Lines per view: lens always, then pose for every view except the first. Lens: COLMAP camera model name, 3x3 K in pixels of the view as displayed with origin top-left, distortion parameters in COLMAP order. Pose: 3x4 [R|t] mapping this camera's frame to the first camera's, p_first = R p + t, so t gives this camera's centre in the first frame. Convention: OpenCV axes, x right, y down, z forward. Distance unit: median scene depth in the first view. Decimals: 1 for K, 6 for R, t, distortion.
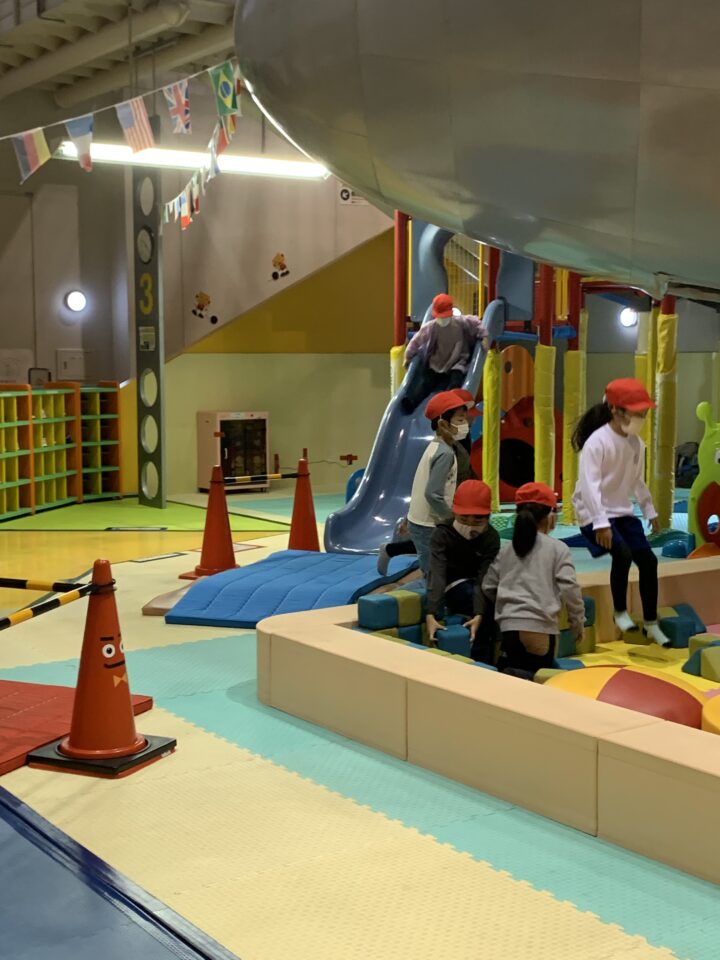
lens RADIAL K [[1362.0, 0, 359.8], [0, 1362.0, 480.1], [0, 0, 1]] dist [0.008558, 0.000000]
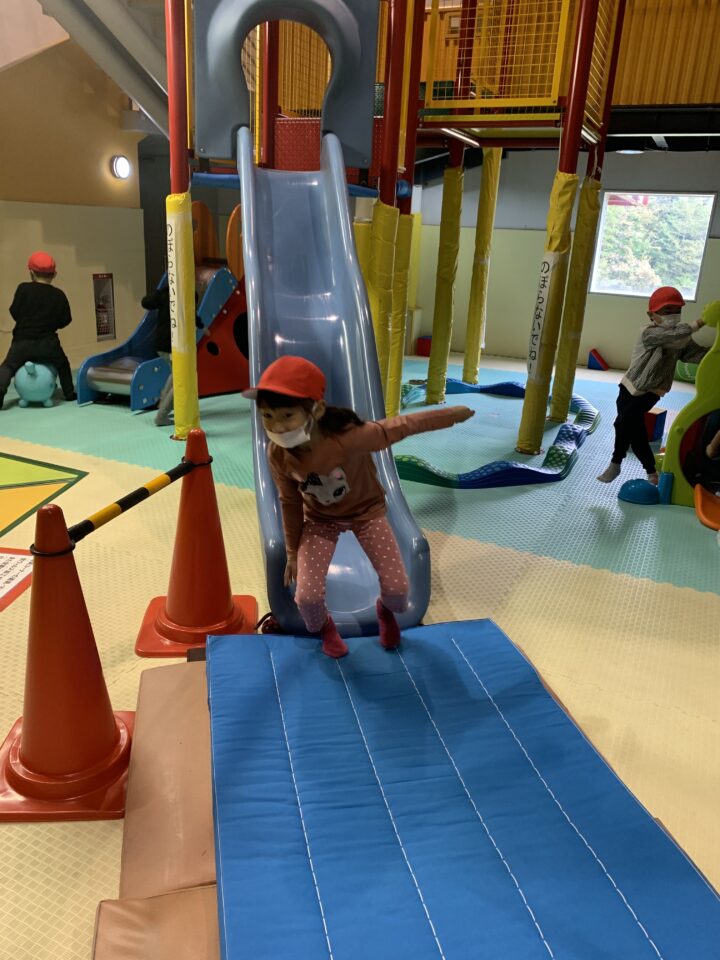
lens RADIAL K [[743.2, 0, 360.0], [0, 743.2, 479.7], [0, 0, 1]] dist [0.021428, -0.007111]
pose [[0.862506, -0.119127, 0.491825, -0.076306], [-0.004126, 0.970209, 0.242234, -0.038680], [-0.506030, -0.210958, 0.836320, 0.475590]]
